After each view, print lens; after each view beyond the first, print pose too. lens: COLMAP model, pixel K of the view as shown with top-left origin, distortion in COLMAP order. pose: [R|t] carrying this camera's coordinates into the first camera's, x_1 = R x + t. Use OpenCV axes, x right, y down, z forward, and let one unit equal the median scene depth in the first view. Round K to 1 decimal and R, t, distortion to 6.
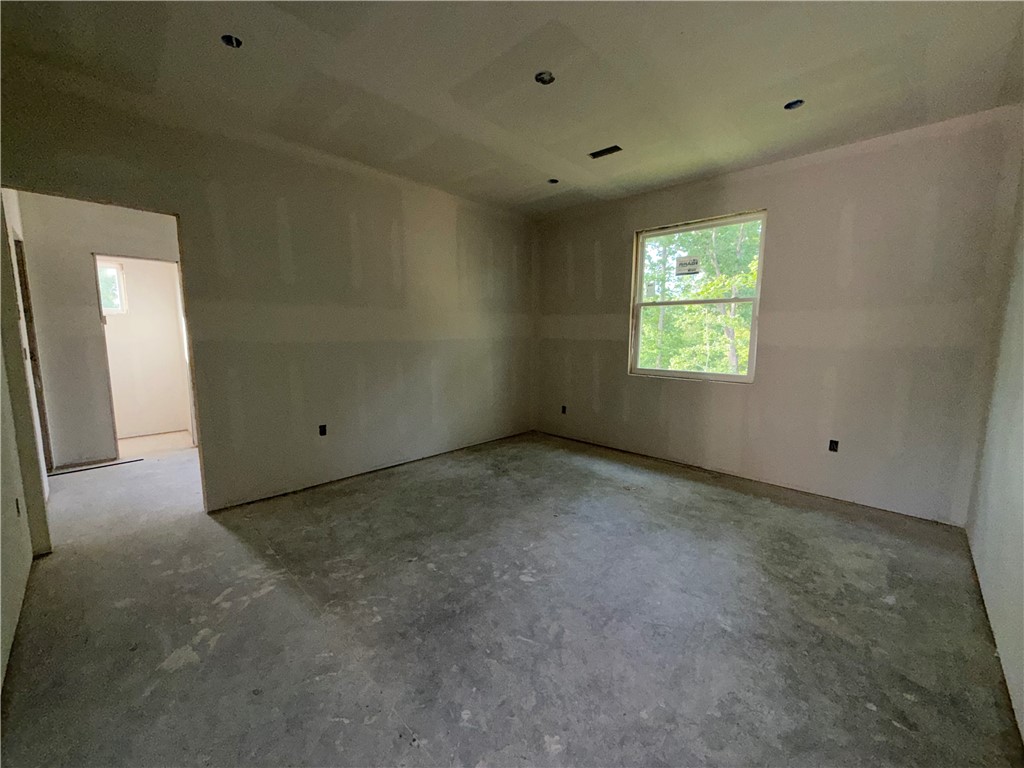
lens RADIAL K [[407.1, 0, 512.0], [0, 407.1, 384.0], [0, 0, 1]] dist [-0.002826, 0.000005]
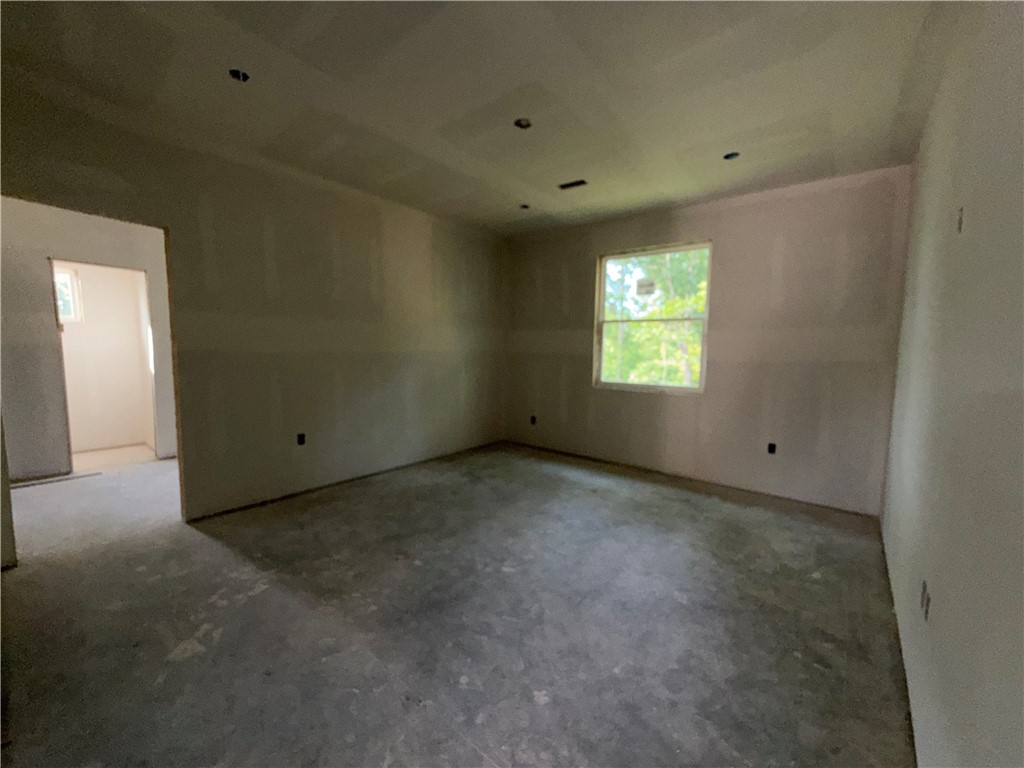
lens RADIAL K [[414.2, 0, 512.0], [0, 414.2, 384.0], [0, 0, 1]] dist [0.001496, 0.000236]
pose [[0.995452, 0.002350, 0.095237, -0.053521], [0.001192, 0.999310, -0.037120, 0.018595], [-0.095259, 0.037064, 0.994762, -0.114411]]
